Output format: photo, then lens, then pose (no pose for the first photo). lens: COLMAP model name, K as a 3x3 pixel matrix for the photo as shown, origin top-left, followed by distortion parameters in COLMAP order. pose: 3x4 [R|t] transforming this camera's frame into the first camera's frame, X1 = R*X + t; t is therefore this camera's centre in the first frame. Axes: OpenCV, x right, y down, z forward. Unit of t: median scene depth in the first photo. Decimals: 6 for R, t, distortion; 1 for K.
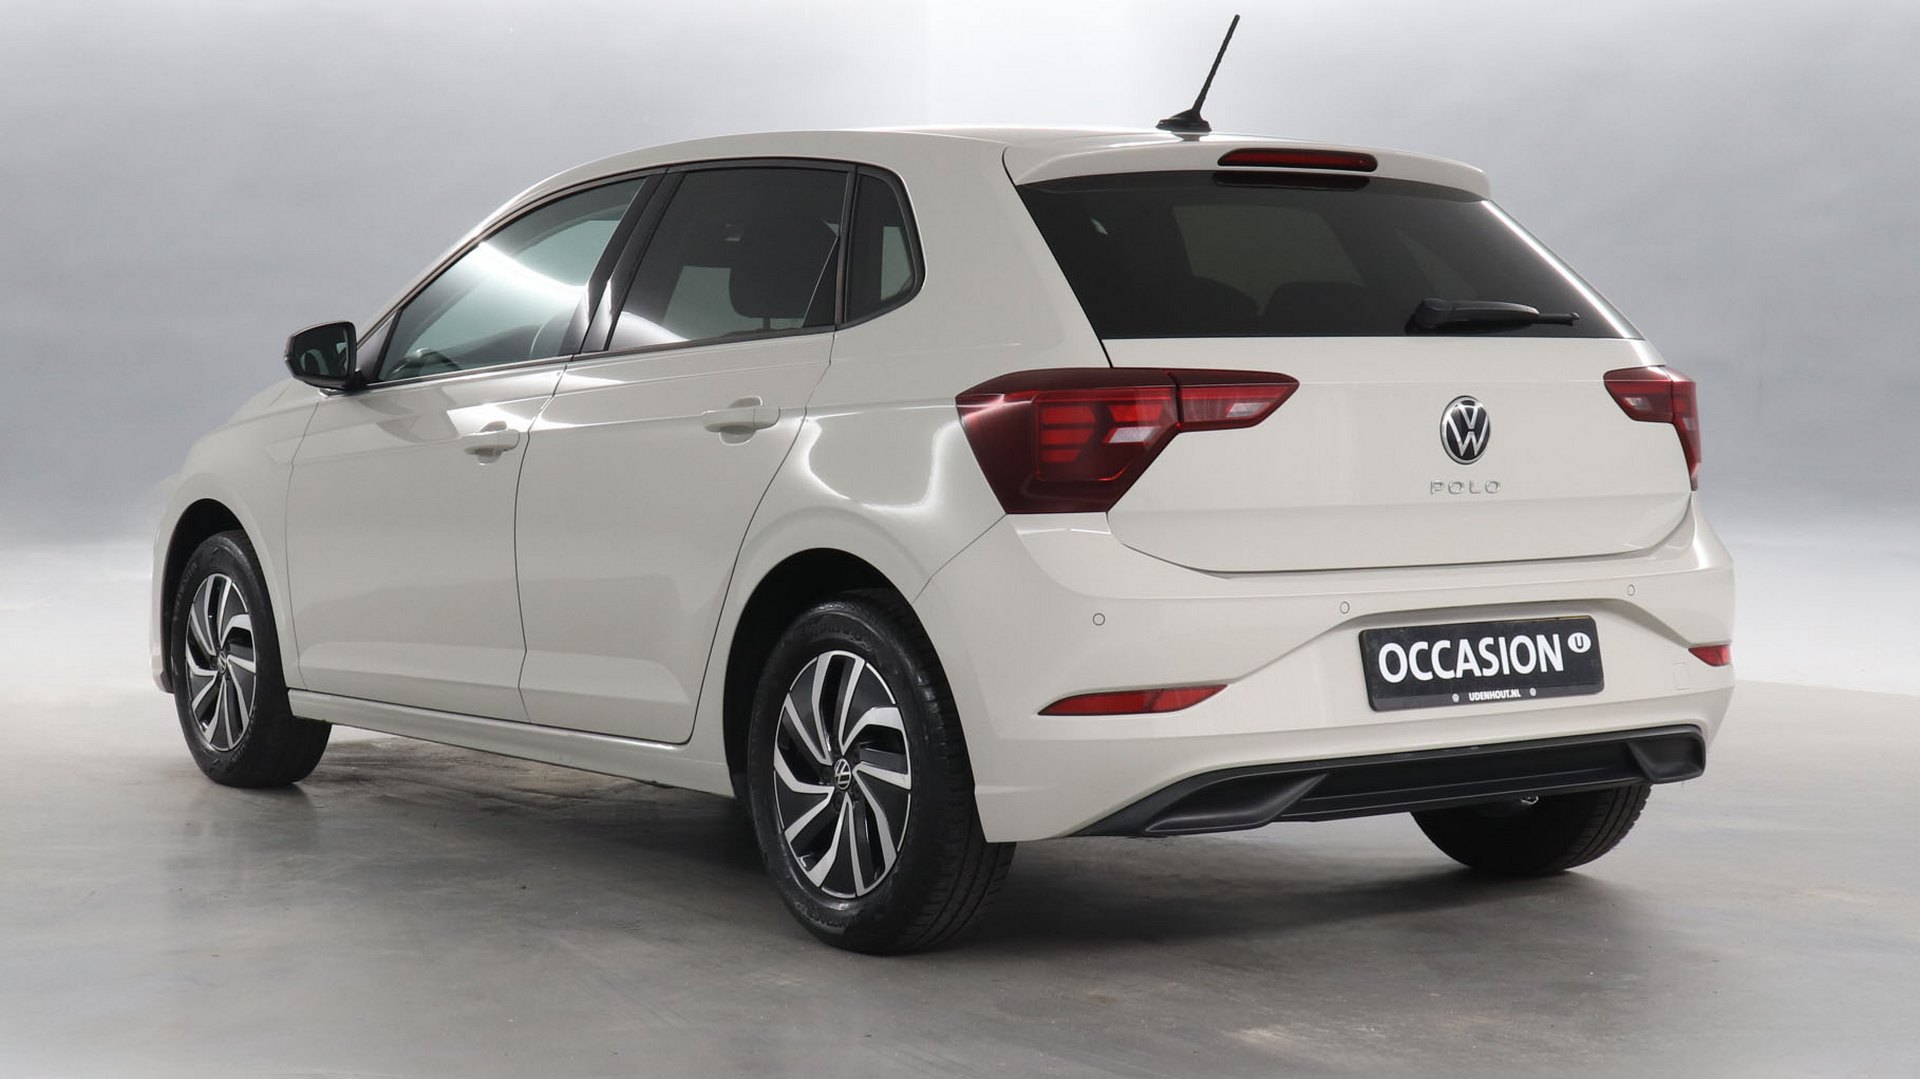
lens RADIAL K [[3259.4, 0, 960.0], [0, 3259.4, 539.5], [0, 0, 1]] dist [0.004918, 0.024400]
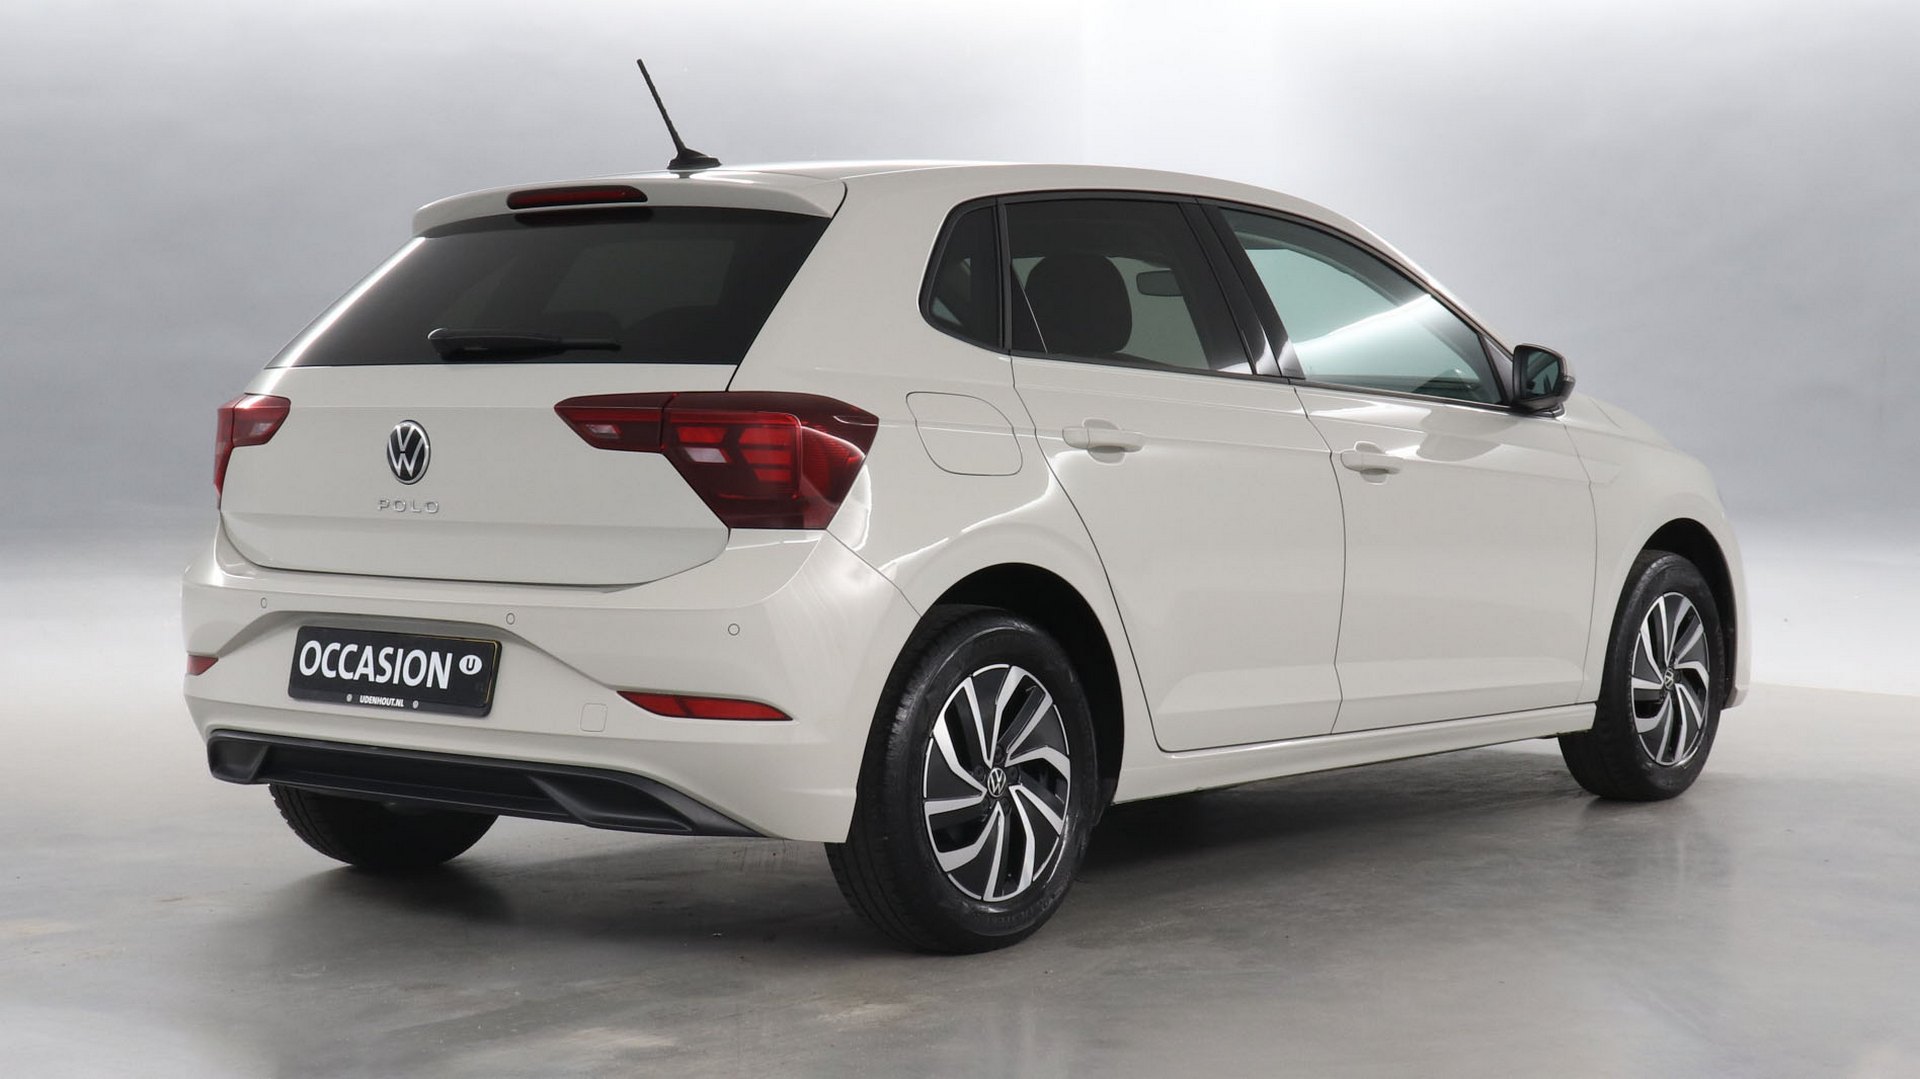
lens RADIAL K [[3259.4, 0, 960.0], [0, 3259.4, 539.5], [0, 0, 1]] dist [0.004918, 0.024400]
pose [[0.254442, 0.047762, -0.965908, 1.239582], [-0.050000, 0.998094, 0.036183, -0.053094], [0.965794, 0.039089, 0.256346, 0.907696]]
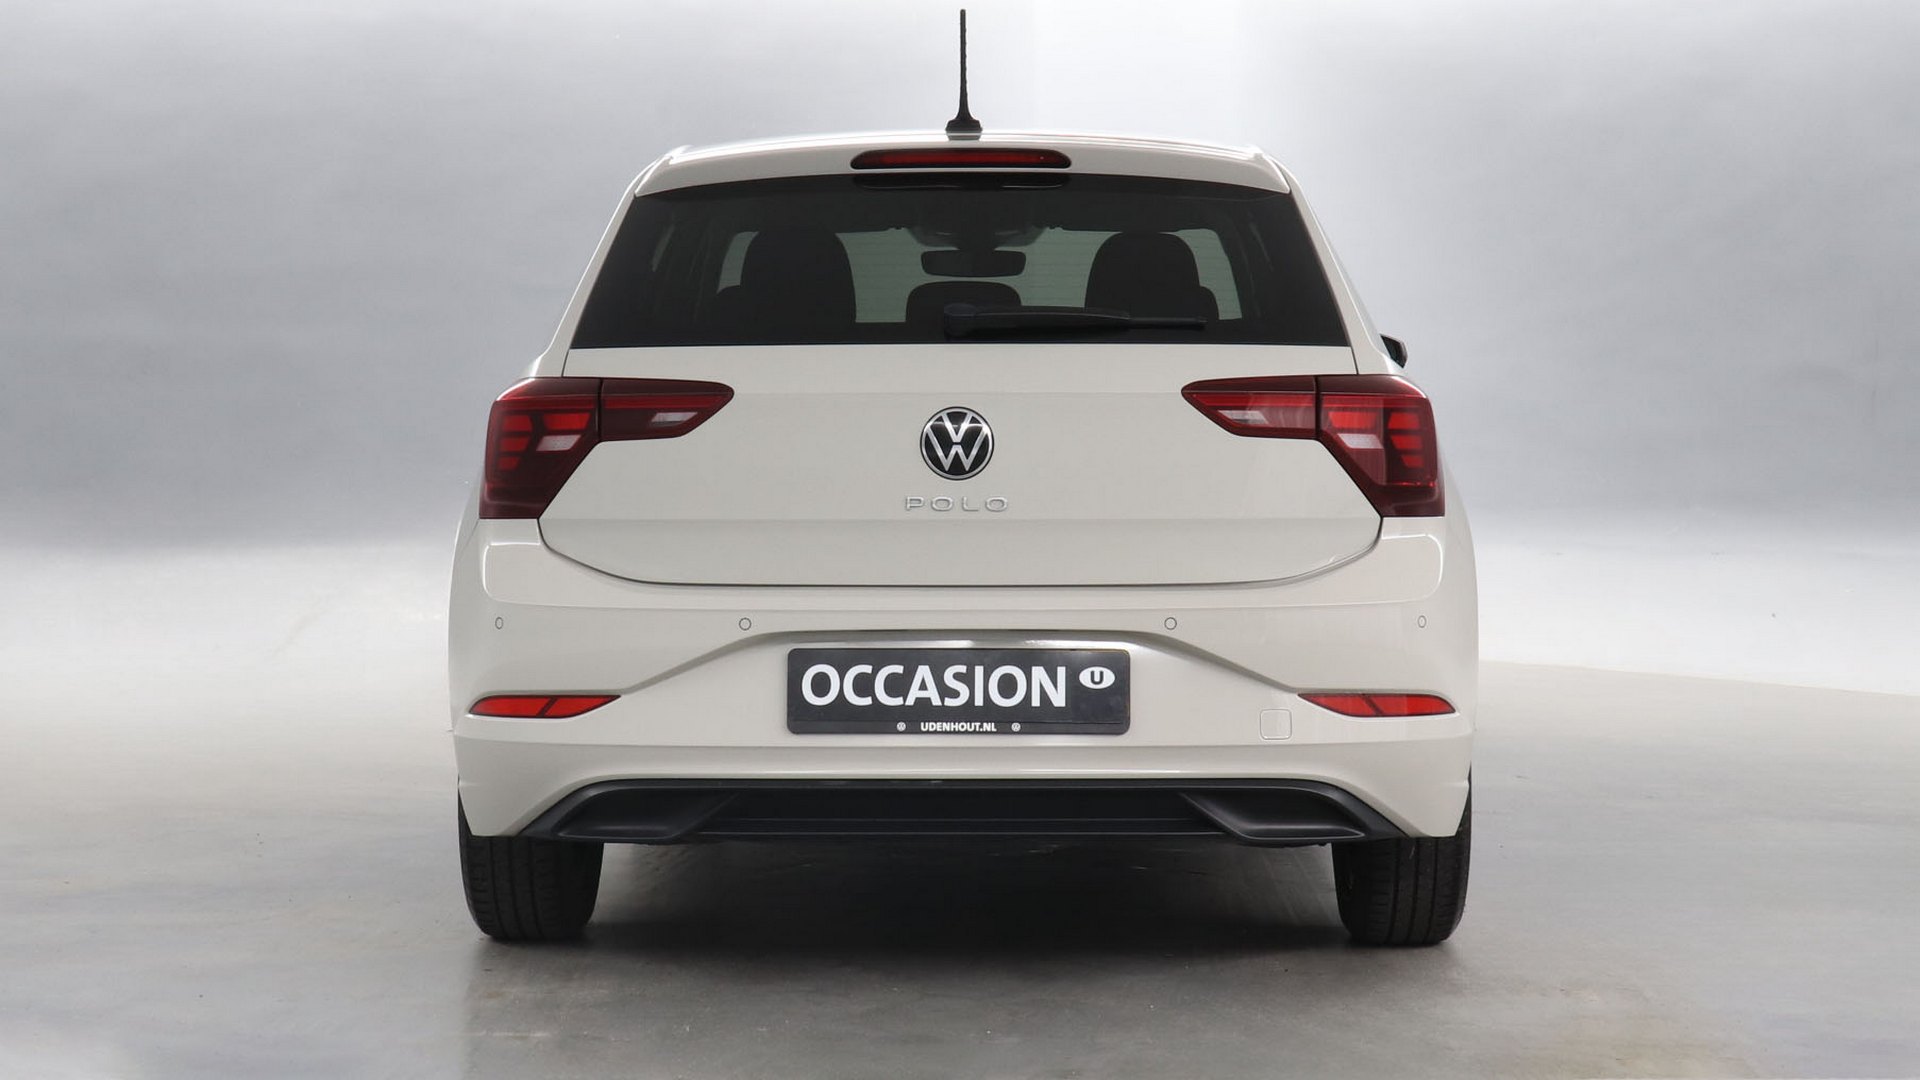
lens RADIAL K [[3259.4, 0, 960.0], [0, 3259.4, 540.0], [0, 0, 1]] dist [0.004918, 0.024400]
pose [[0.809364, 0.032974, -0.586381, 0.712130], [-0.032140, 0.999413, 0.011838, -0.017083], [0.586427, 0.009265, 0.809949, 0.241303]]
